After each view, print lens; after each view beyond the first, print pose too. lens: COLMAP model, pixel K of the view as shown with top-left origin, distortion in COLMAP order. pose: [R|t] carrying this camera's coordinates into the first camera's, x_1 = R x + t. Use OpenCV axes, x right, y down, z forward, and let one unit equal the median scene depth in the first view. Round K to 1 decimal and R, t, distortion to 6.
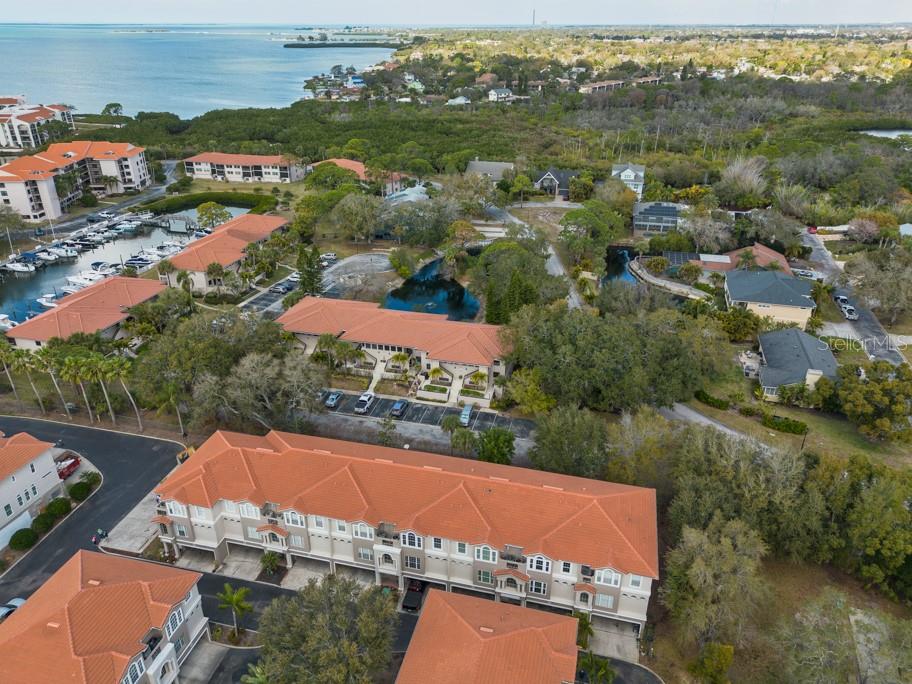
lens RADIAL K [[648.7, 0, 456.0], [0, 648.7, 342.0], [0, 0, 1]] dist [0.069013, -0.070695]
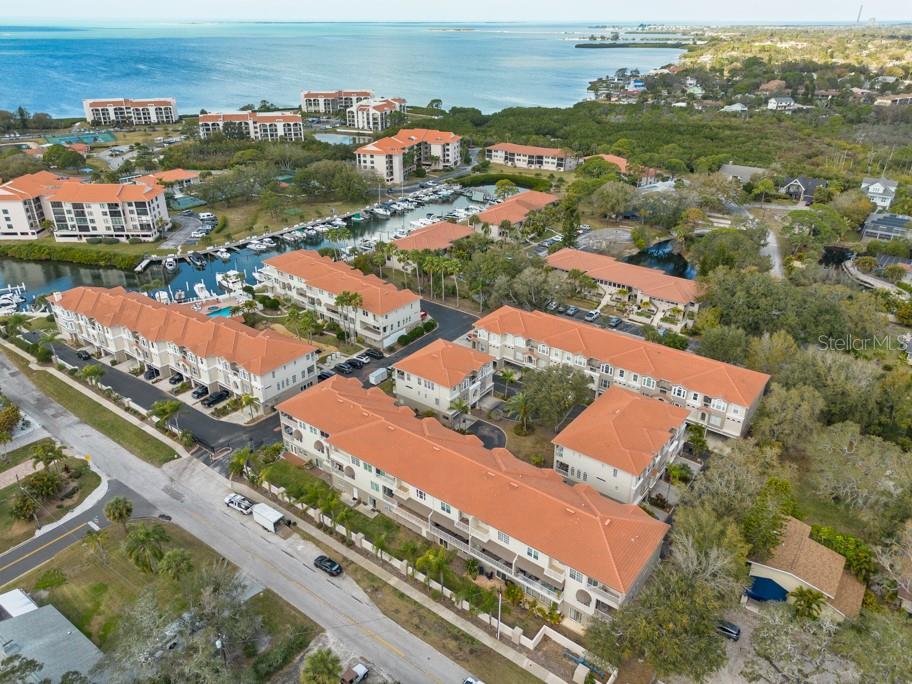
lens RADIAL K [[648.7, 0, 456.0], [0, 648.7, 342.0], [0, 0, 1]] dist [0.069013, -0.070695]
pose [[0.922030, 0.174077, -0.345772, 0.045934], [-0.172712, 0.984350, 0.035016, 0.072765], [0.346456, 0.027433, 0.937665, -0.241207]]
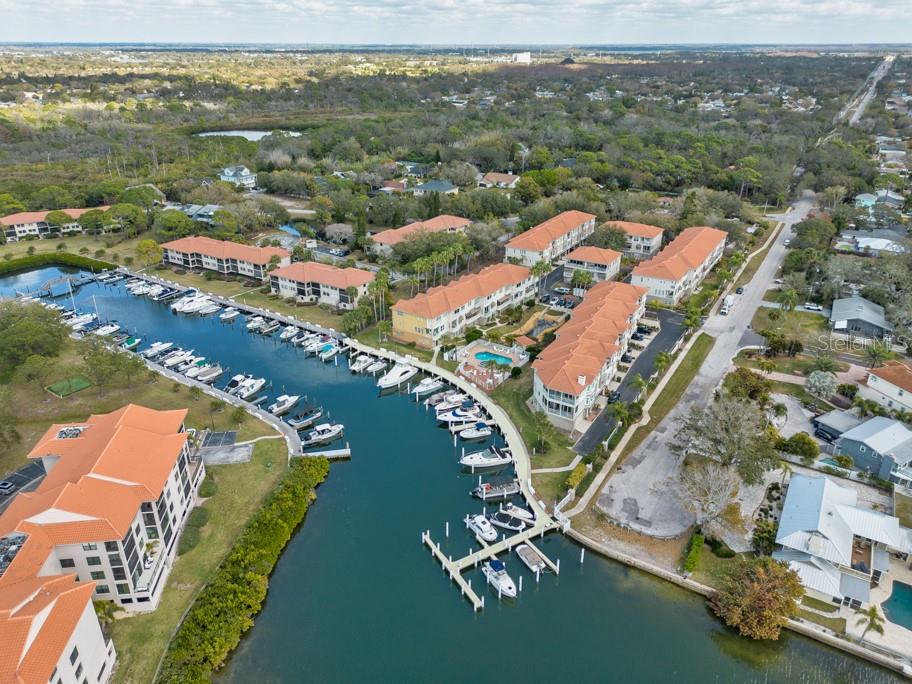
lens RADIAL K [[648.7, 0, 456.0], [0, 648.7, 342.0], [0, 0, 1]] dist [0.069013, -0.070695]
pose [[0.296279, -0.397839, 0.868299, -1.051842], [0.418698, 0.871206, 0.256304, -0.101555], [-0.858435, 0.287617, 0.424694, 0.068989]]
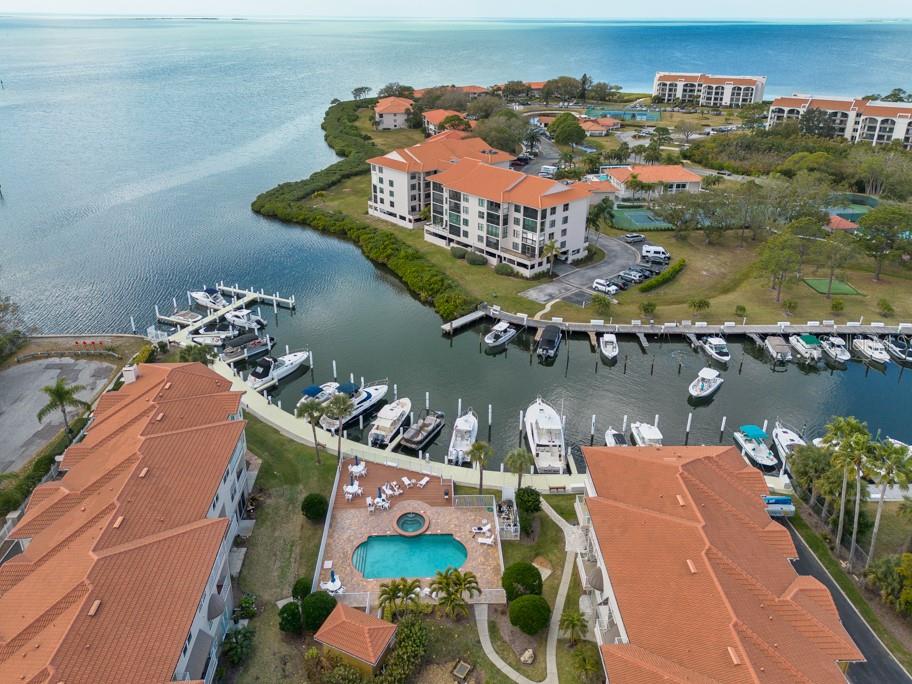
lens RADIAL K [[667.1, 0, 456.2], [0, 667.1, 283.4], [0, 0, 1]] dist [0.074972, -0.087506]
pose [[0.302312, 0.354290, -0.884921, -0.239468], [-0.423158, 0.881750, 0.208458, -0.045126], [0.854134, 0.311442, 0.416484, 0.210362]]
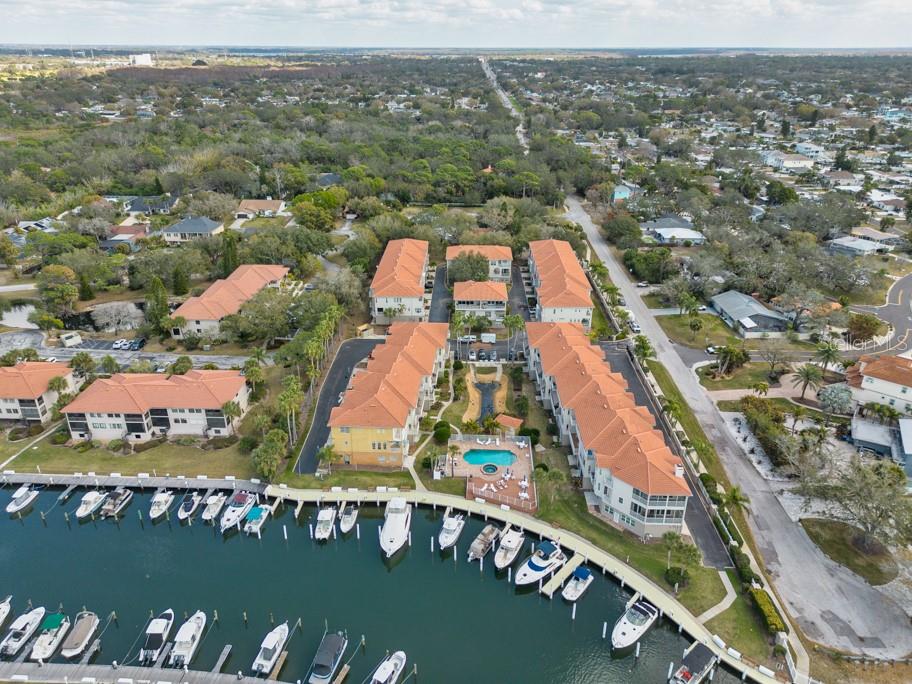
lens RADIAL K [[648.7, 0, 456.0], [0, 648.7, 342.0], [0, 0, 1]] dist [0.069013, -0.070695]
pose [[-0.226051, -0.403545, 0.886596, -0.867819], [0.426359, 0.777357, 0.462531, -0.222464], [-0.875853, 0.482564, -0.003667, 0.317449]]
